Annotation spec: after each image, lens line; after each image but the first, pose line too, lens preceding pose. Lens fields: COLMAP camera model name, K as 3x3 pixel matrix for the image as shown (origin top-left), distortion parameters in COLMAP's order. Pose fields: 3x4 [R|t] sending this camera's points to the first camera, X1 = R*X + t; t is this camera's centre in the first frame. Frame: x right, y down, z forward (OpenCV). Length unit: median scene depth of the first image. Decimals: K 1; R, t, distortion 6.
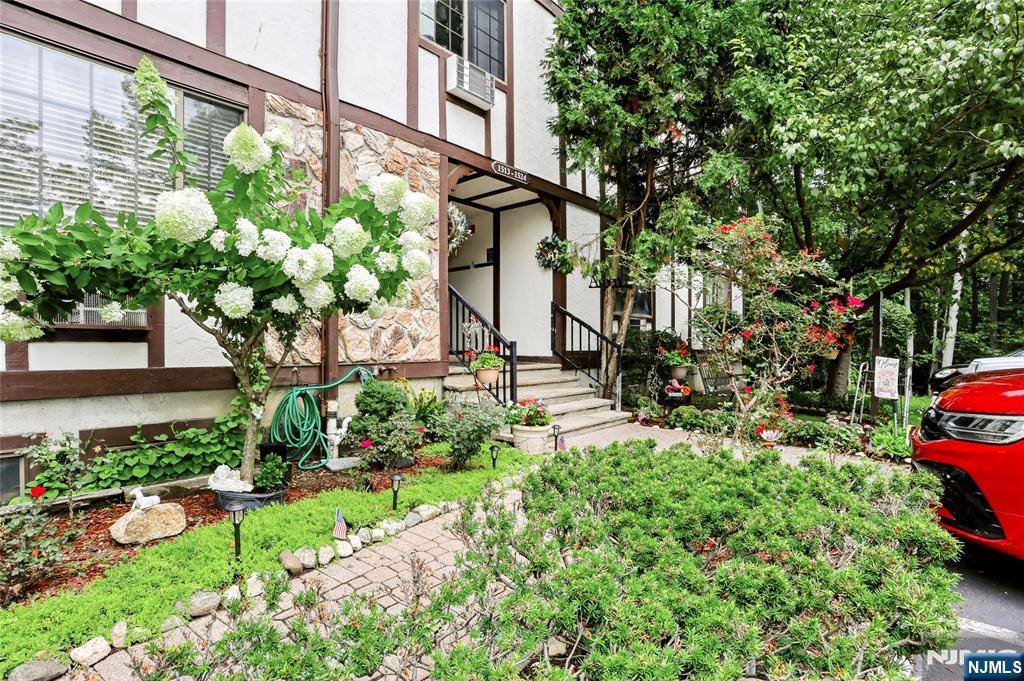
lens RADIAL K [[504.7, 0, 511.4], [0, 504.7, 353.4], [0, 0, 1]] dist [-0.077493, 0.029828]
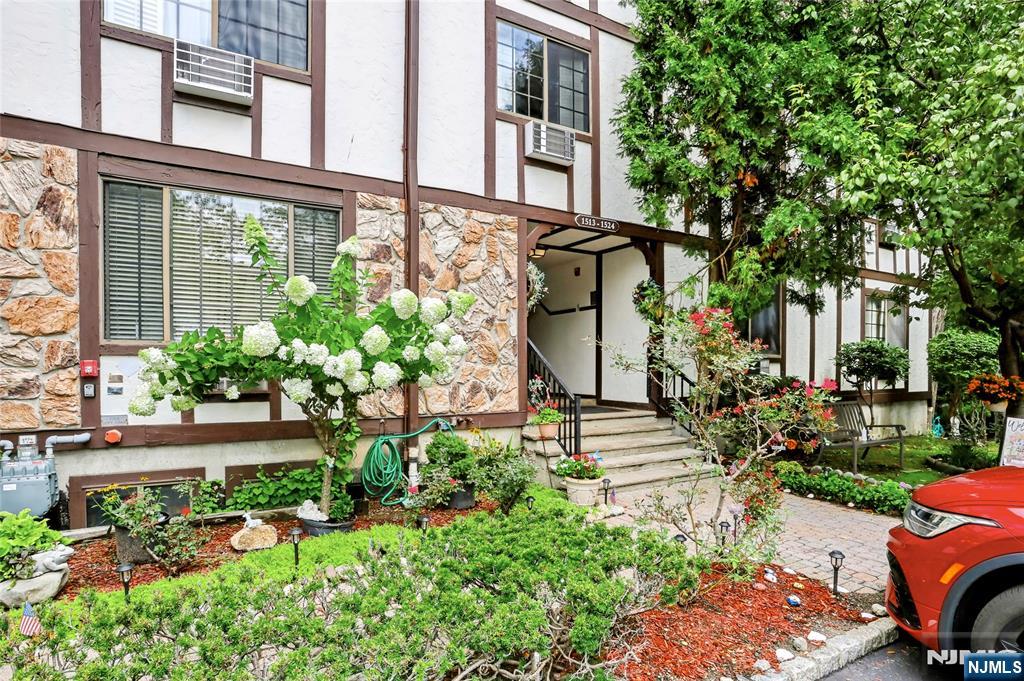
lens RADIAL K [[560.2, 0, 513.7], [0, 560.2, 381.5], [0, 0, 1]] dist [-0.059643, 0.001583]
pose [[0.953050, 0.007752, -0.302714, 0.245729], [-0.005535, 0.999951, 0.008181, -0.068115], [0.302762, -0.006121, 0.953046, -0.165839]]
